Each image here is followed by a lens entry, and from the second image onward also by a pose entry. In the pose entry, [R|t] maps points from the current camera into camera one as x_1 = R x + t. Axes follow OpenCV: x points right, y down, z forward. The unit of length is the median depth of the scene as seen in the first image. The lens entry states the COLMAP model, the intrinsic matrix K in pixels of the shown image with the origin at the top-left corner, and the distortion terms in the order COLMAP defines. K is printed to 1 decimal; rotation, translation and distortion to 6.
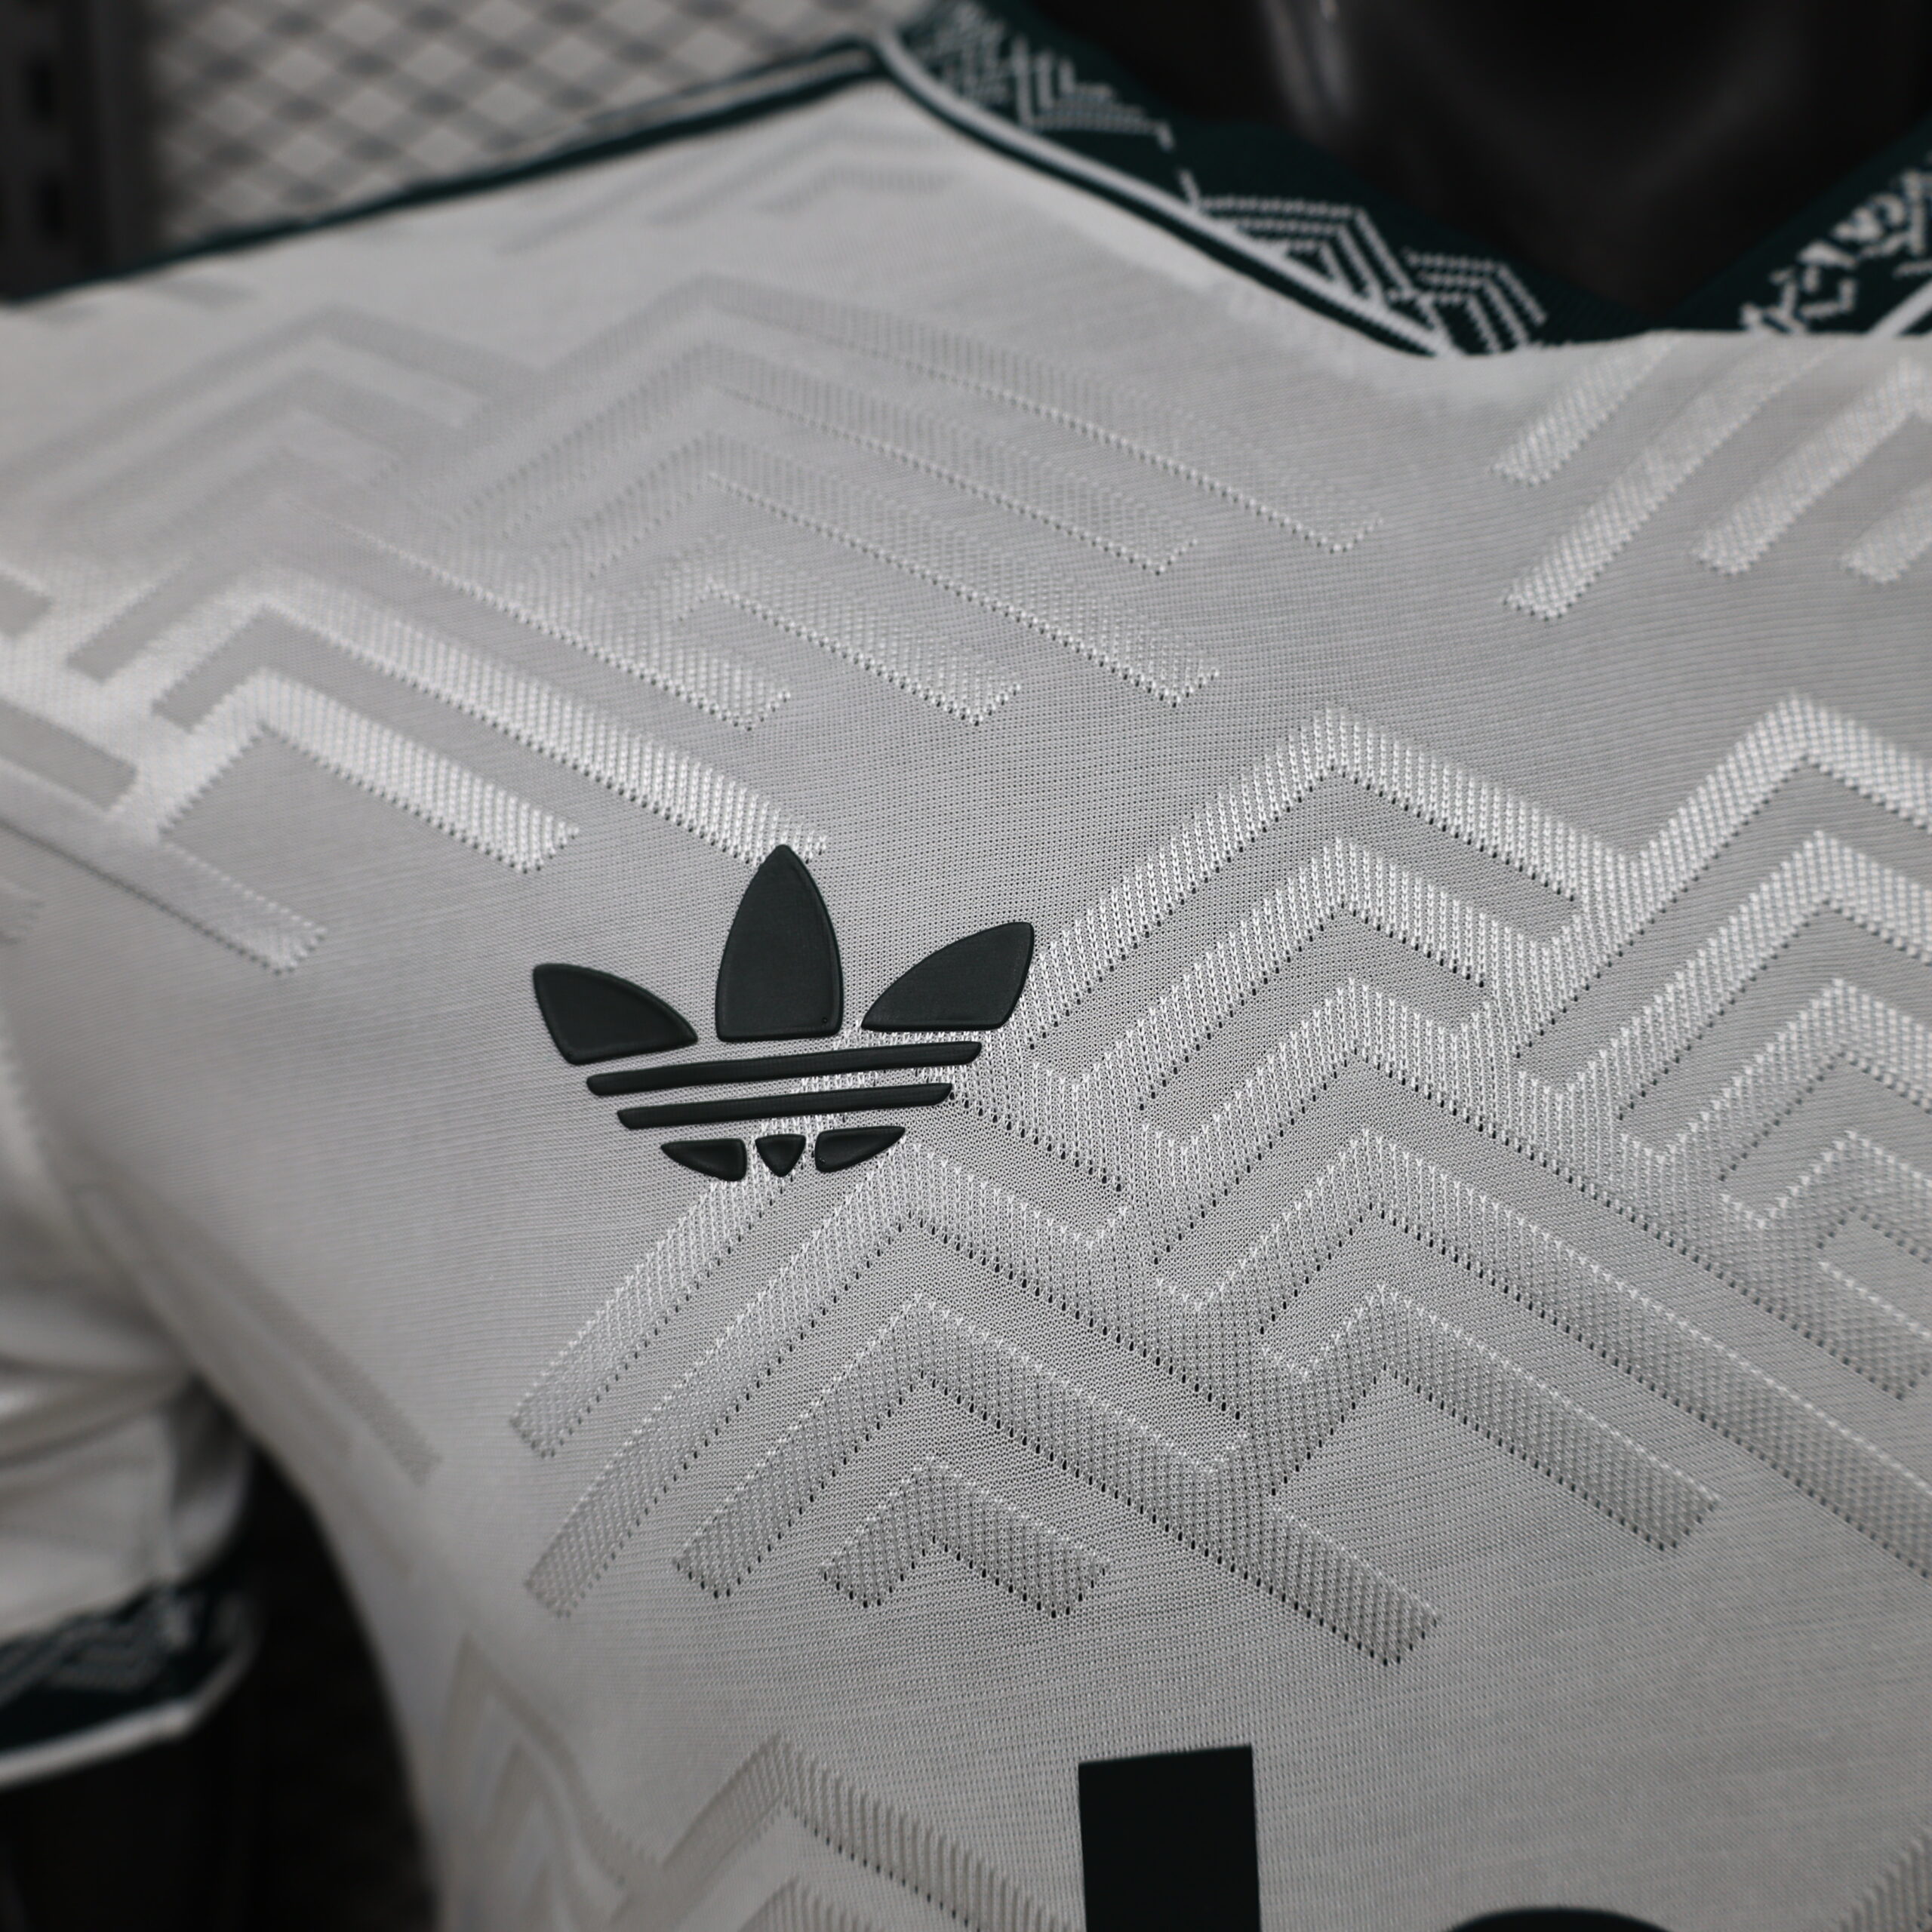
lens RADIAL K [[1961.7, 0, 967.5], [0, 1961.7, 944.0], [0, 0, 1]] dist [-0.007344, 0.008708]
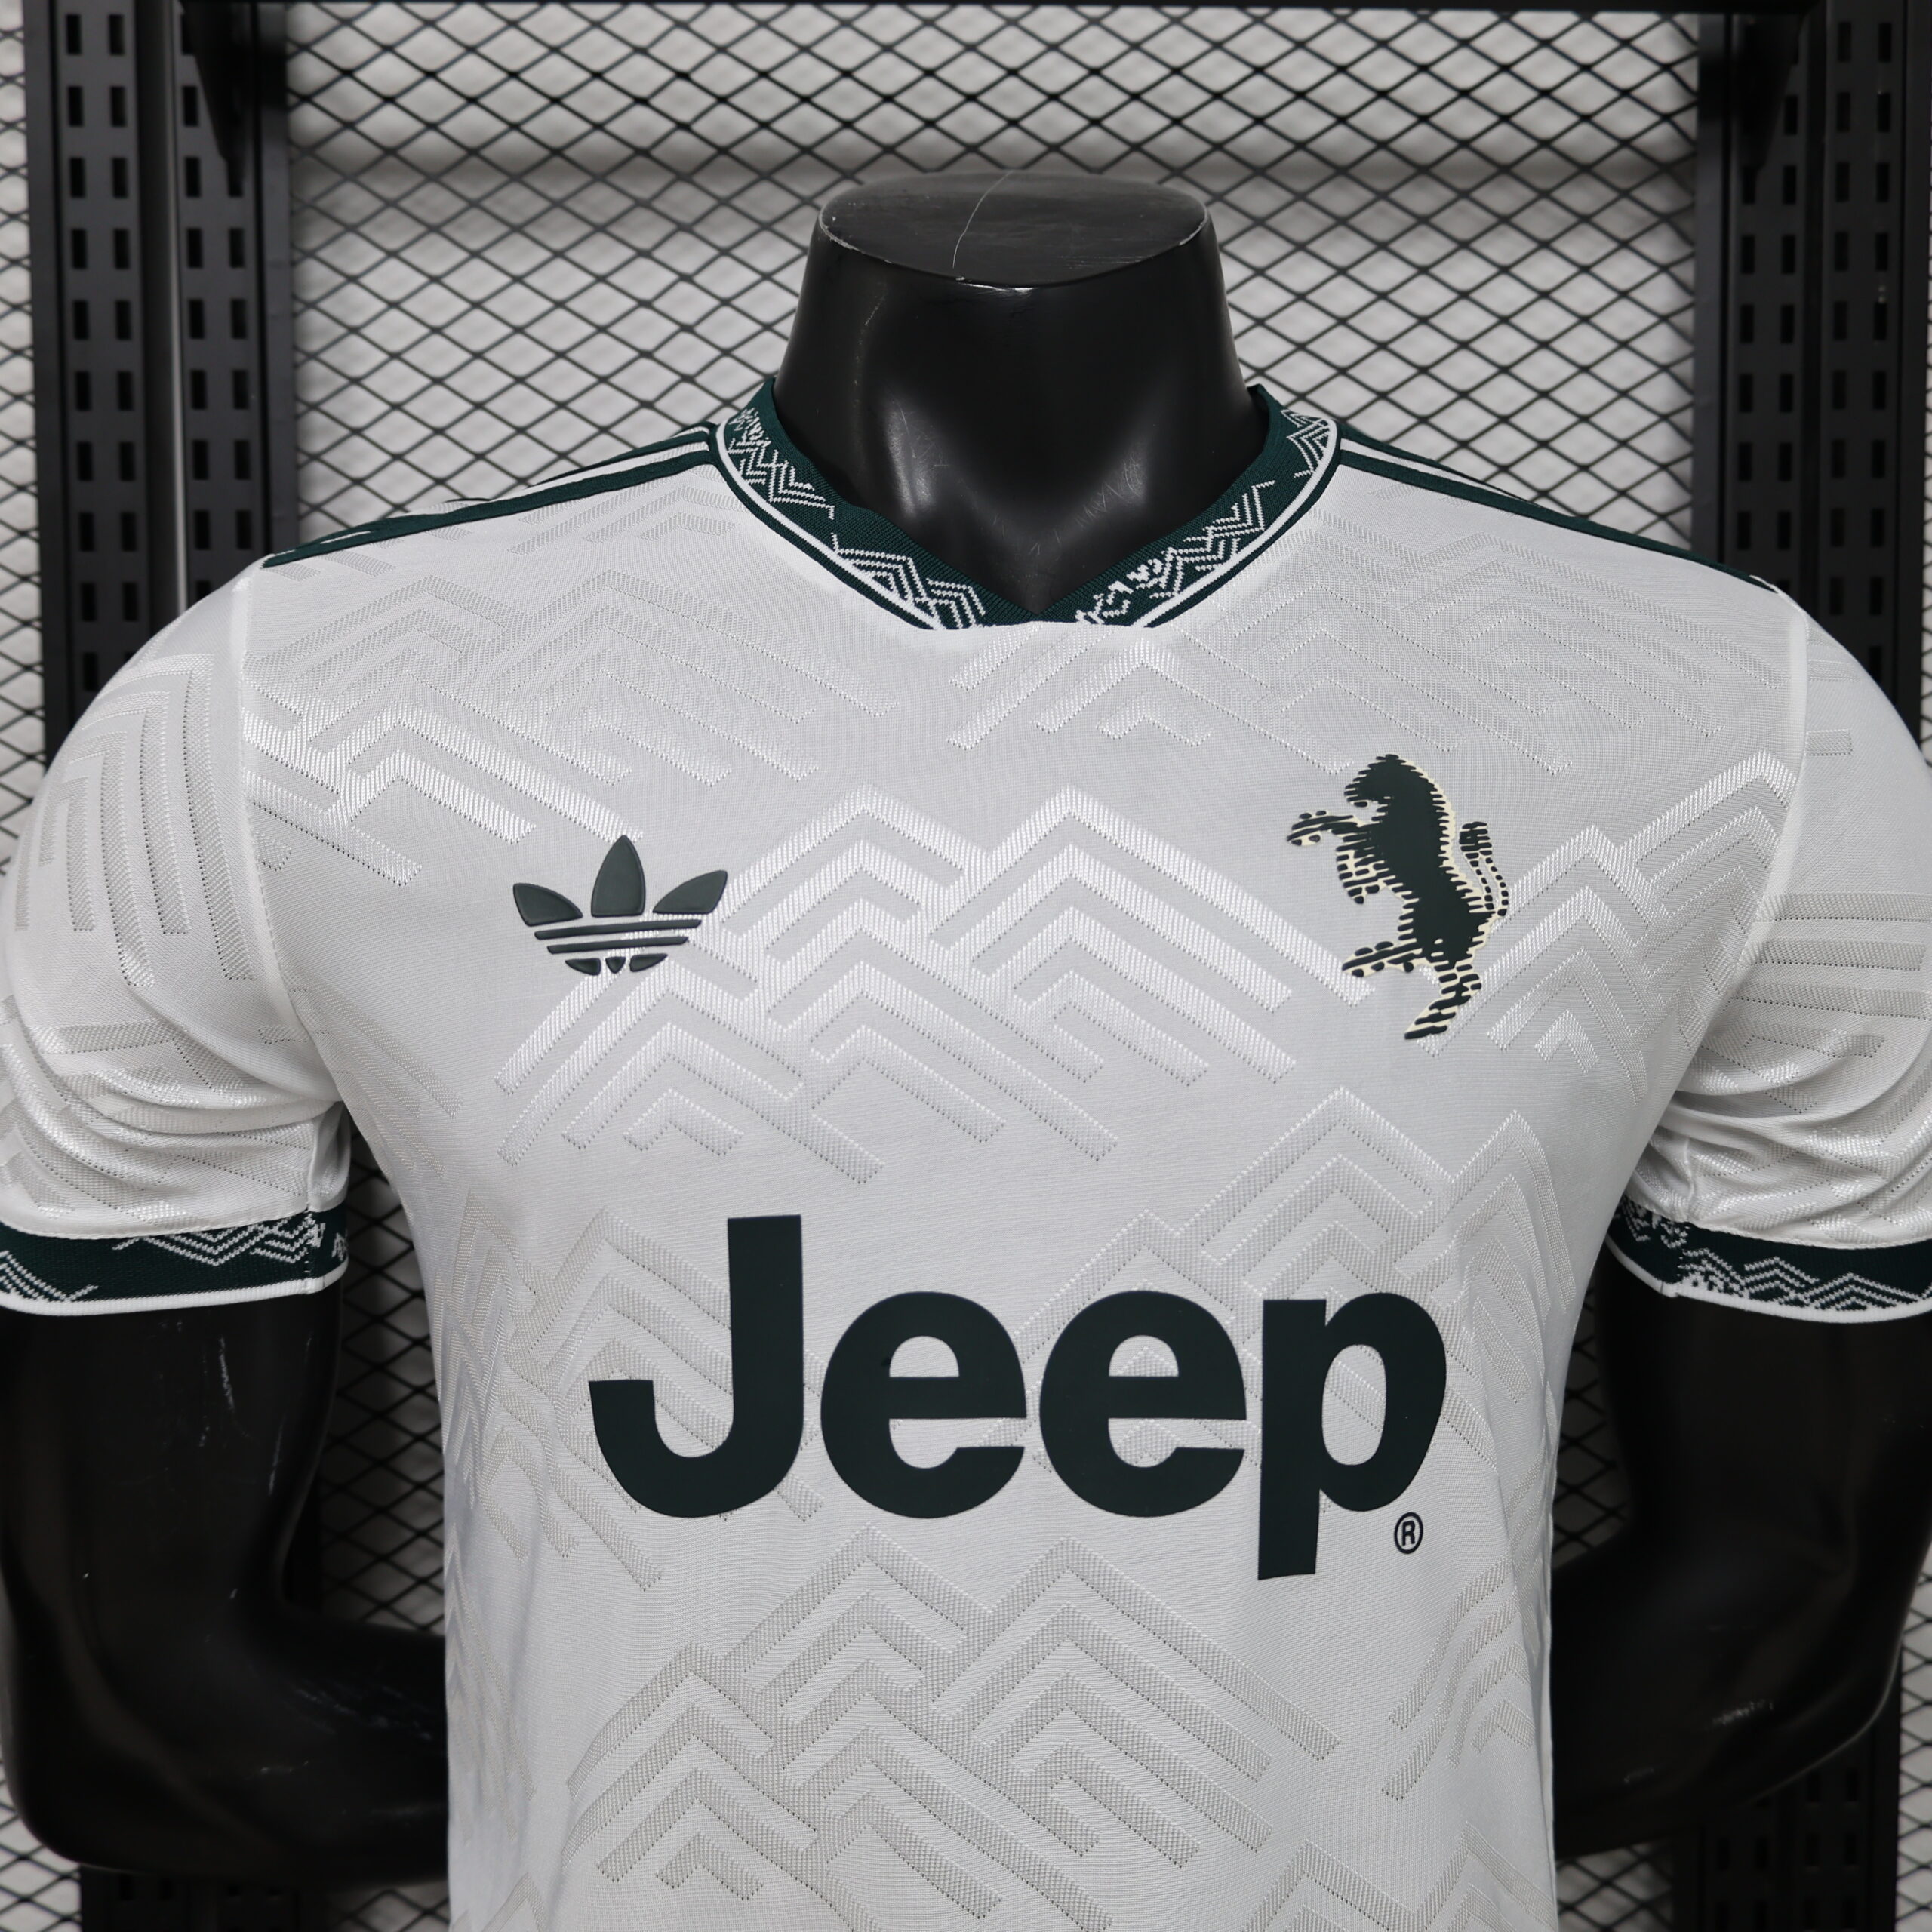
lens RADIAL K [[1938.0, 0, 966.0], [0, 1938.0, 966.0], [0, 0, 1]] dist [-0.009338, 0.026387]
pose [[0.999318, 0.035943, 0.008512, 0.270869], [-0.035654, 0.998853, -0.031974, 0.149297], [-0.009651, 0.031649, 0.999452, -1.176131]]
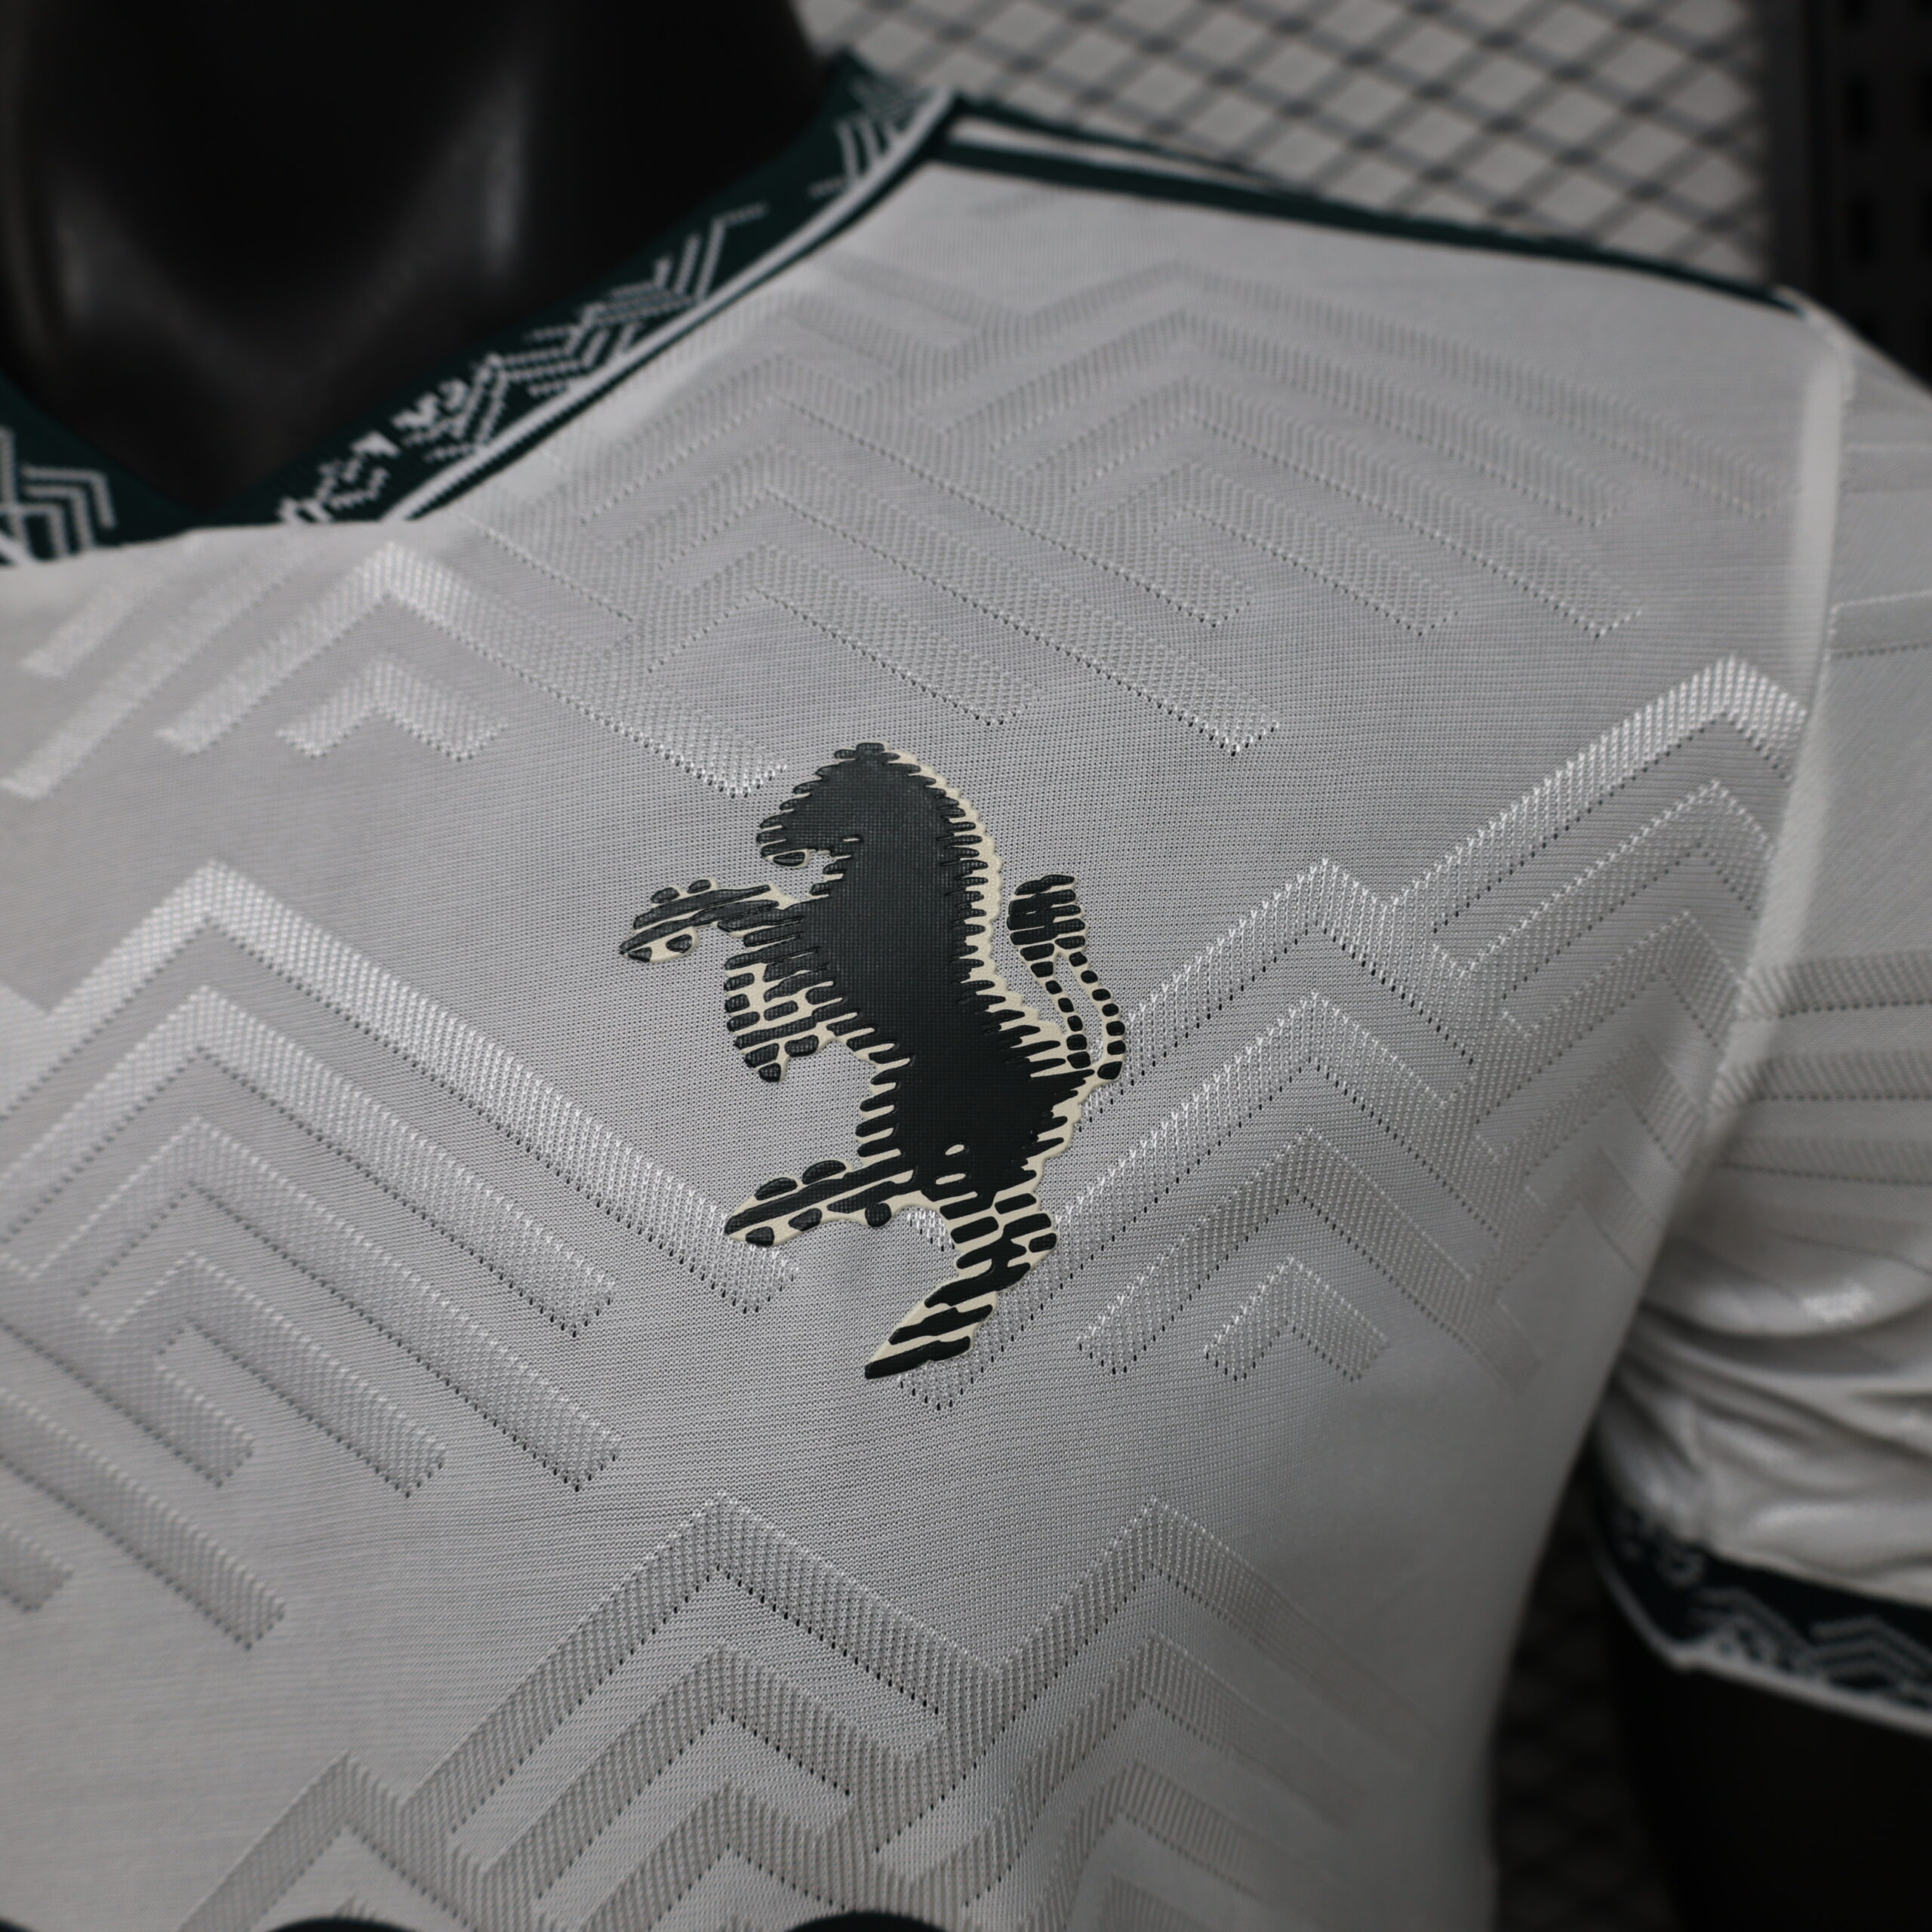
lens RADIAL K [[1938.0, 0, 966.0], [0, 1938.0, 966.0], [0, 0, 1]] dist [-0.009338, 0.026387]
pose [[0.988343, -0.024803, -0.150209, 0.951289], [0.029555, 0.999128, 0.029492, -0.082374], [0.149347, -0.033587, 0.988214, -0.041630]]
